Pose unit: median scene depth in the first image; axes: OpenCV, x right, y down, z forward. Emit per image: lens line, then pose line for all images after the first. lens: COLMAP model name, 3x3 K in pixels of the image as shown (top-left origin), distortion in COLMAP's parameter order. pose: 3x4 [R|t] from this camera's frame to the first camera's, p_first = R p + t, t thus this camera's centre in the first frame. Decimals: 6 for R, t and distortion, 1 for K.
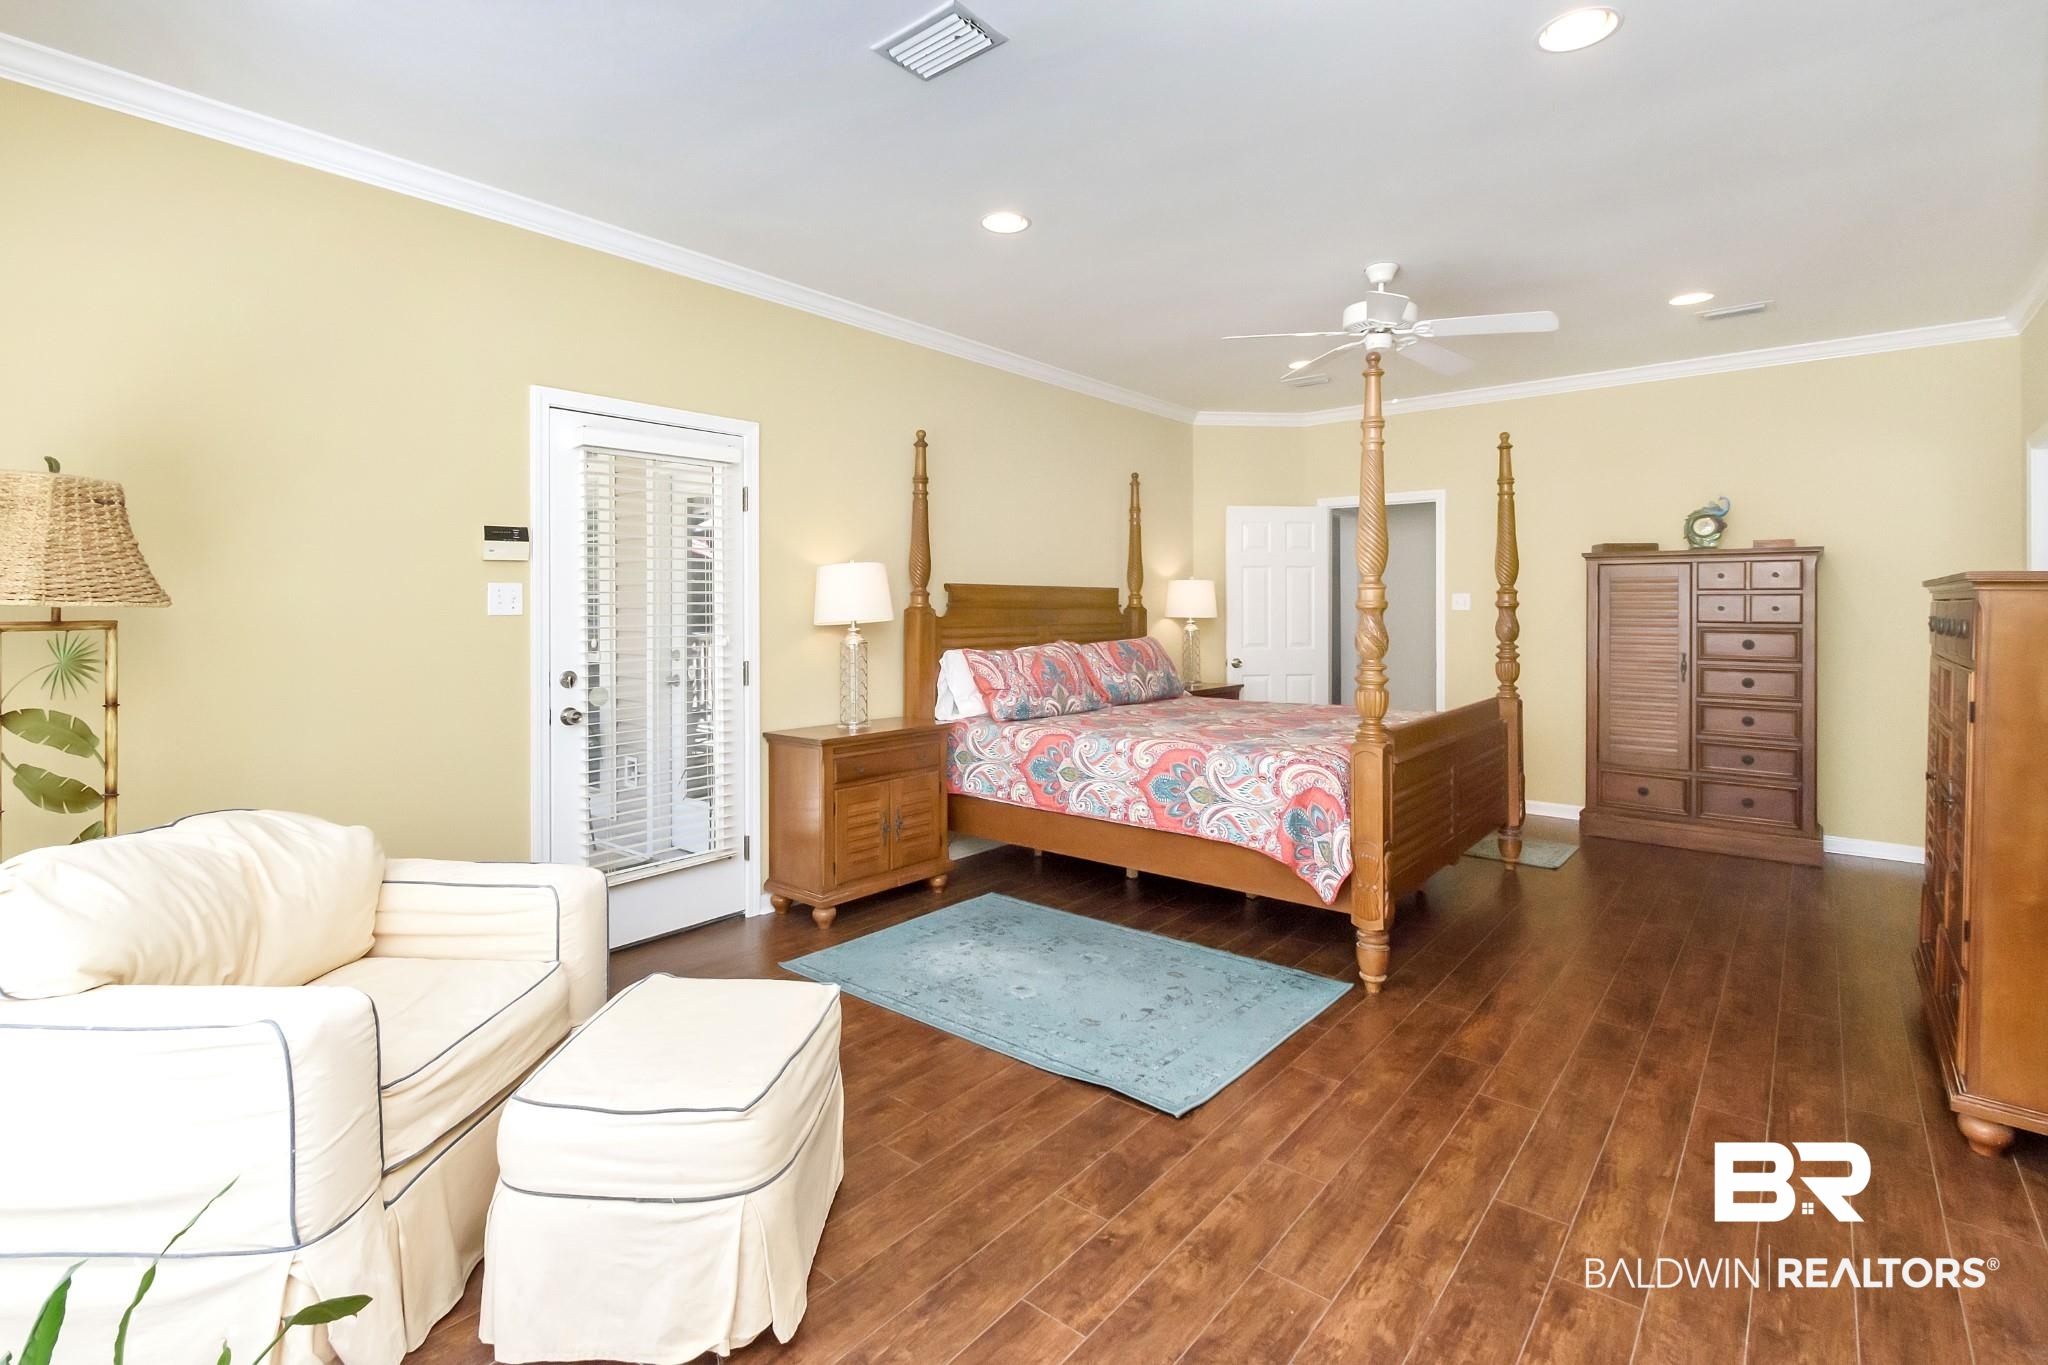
lens RADIAL K [[960.3, 0, 1021.8], [0, 960.3, 609.8], [0, 0, 1]] dist [0.017761, 0.000641]
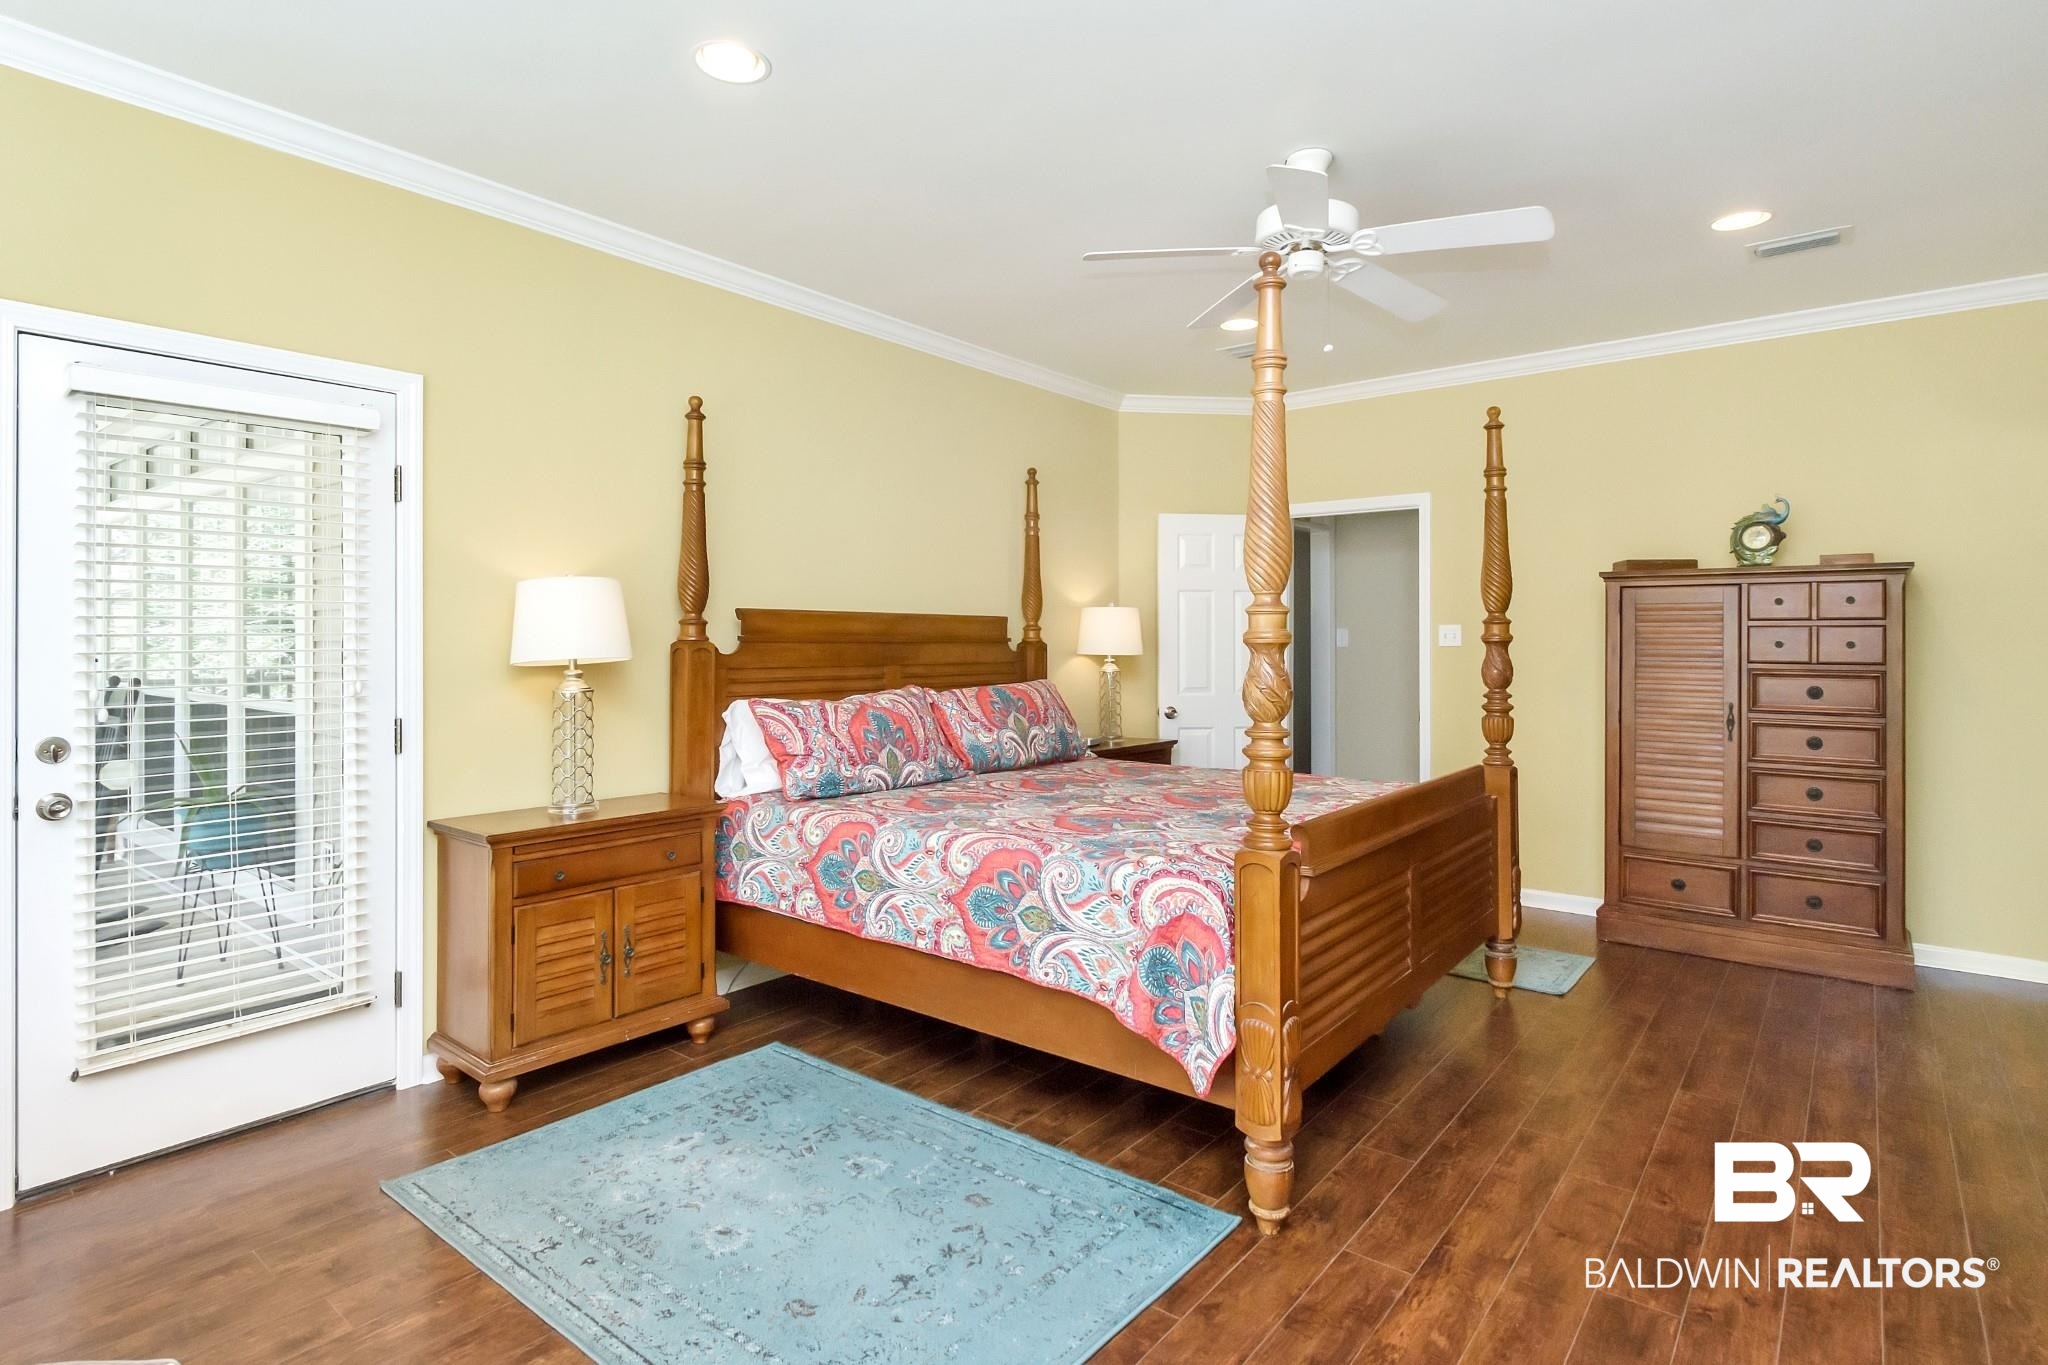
lens RADIAL K [[1050.3, 0, 1029.6], [0, 1050.3, 639.5], [0, 0, 1]] dist [0.013763, -0.000595]
pose [[0.999826, 0.001813, 0.018546, 0.132445], [-0.001712, 0.999983, -0.005489, 0.000190], [-0.018555, 0.005456, 0.999813, 0.202909]]
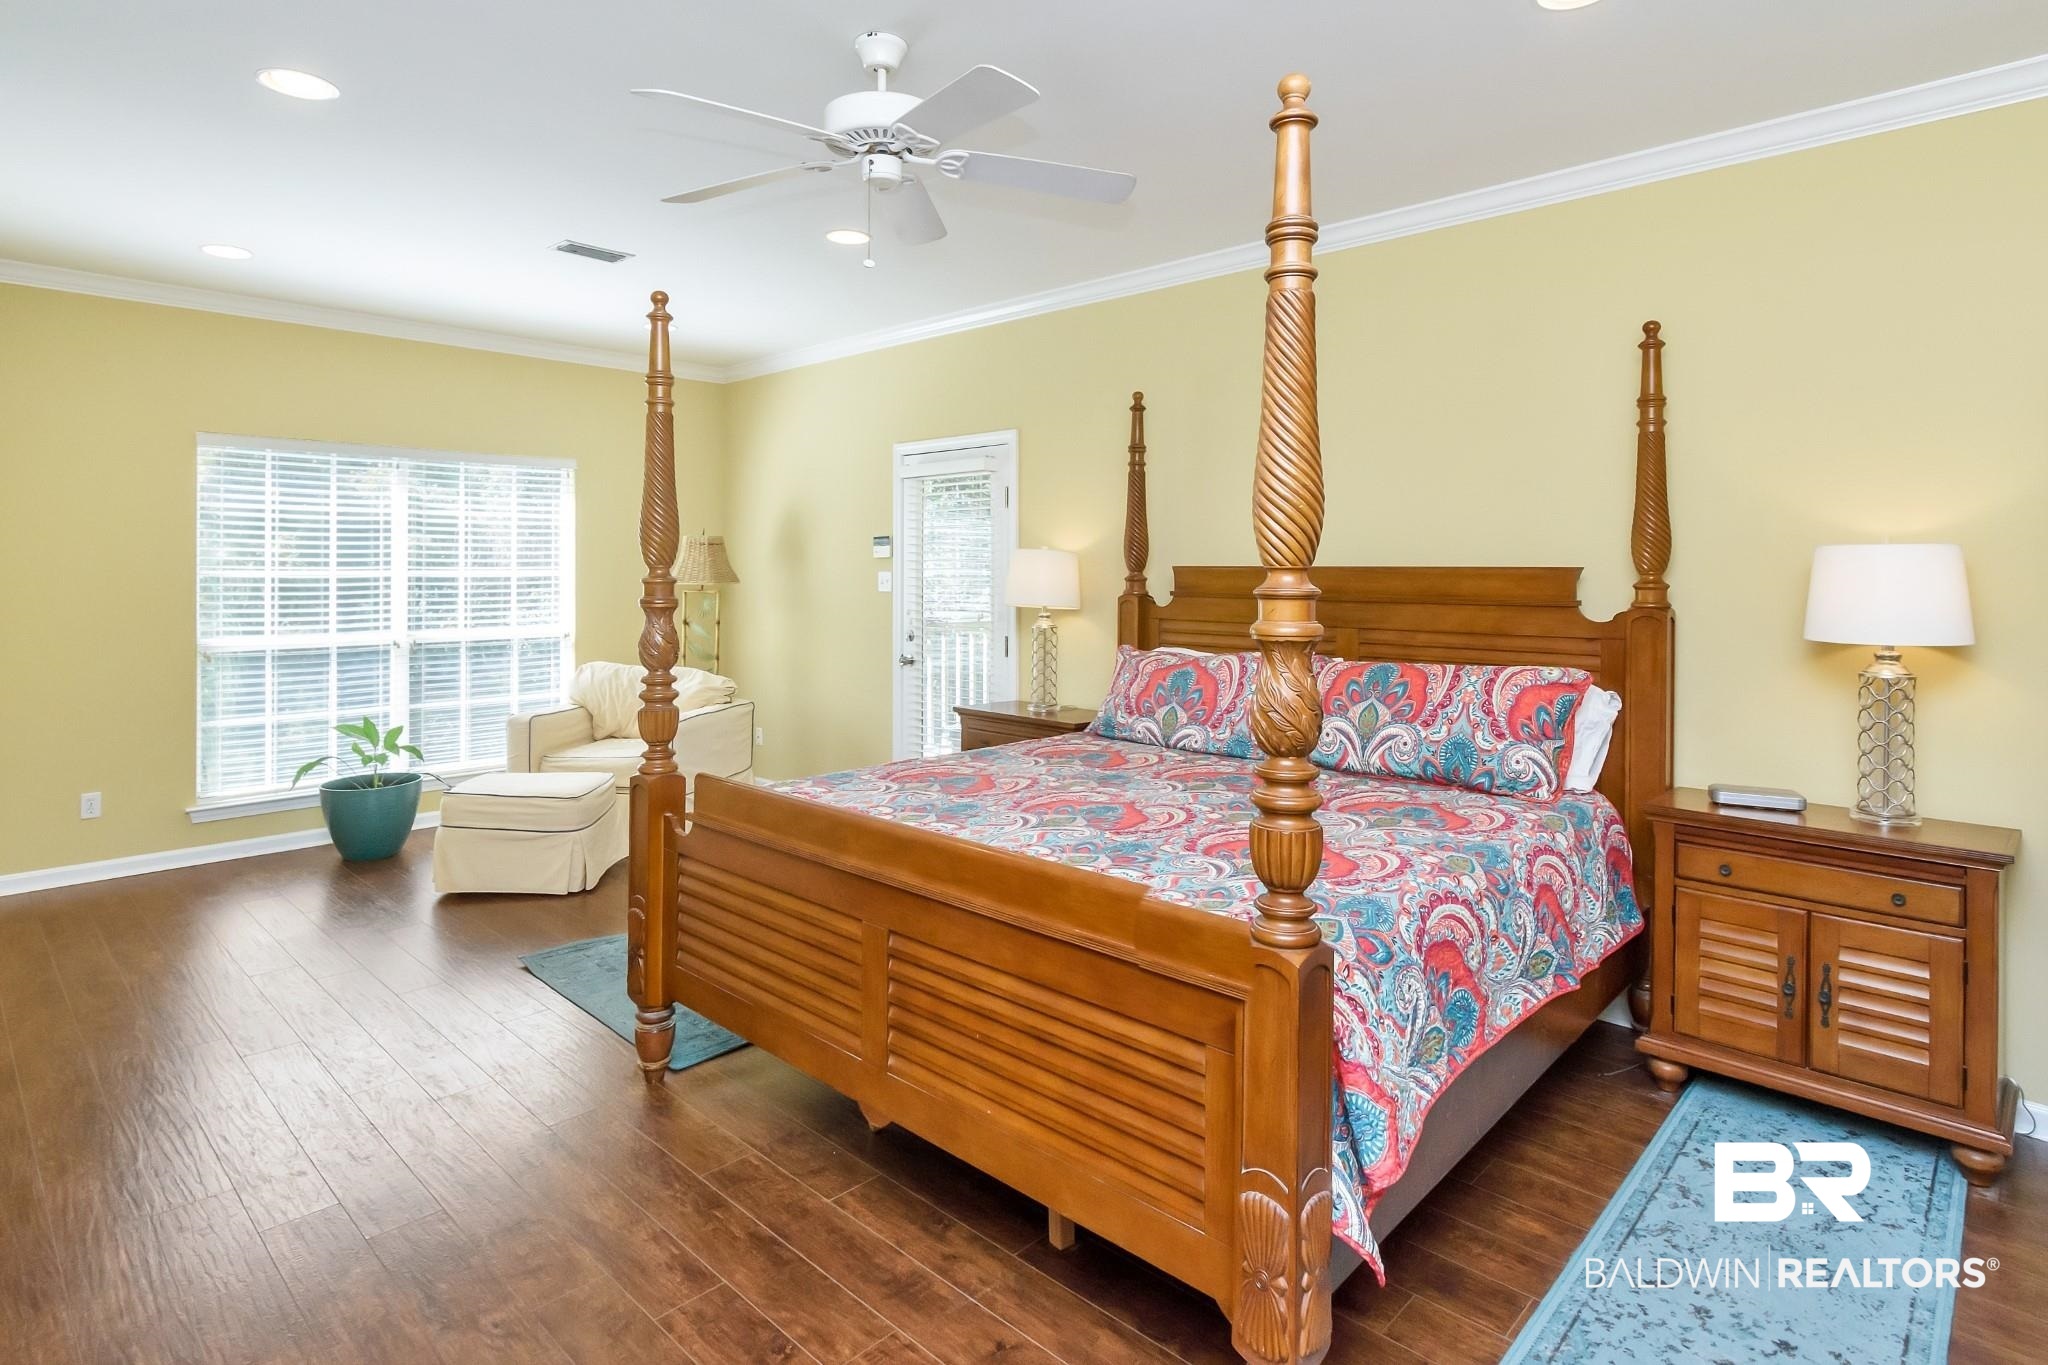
lens RADIAL K [[1070.4, 0, 1023.1], [0, 1070.4, 563.2], [0, 0, 1]] dist [0.003670, -0.000058]
pose [[-0.065921, -0.006401, -0.997804, 0.871850], [-0.012317, 0.999908, -0.005601, -0.024171], [0.997749, 0.011921, -0.065994, 0.959982]]
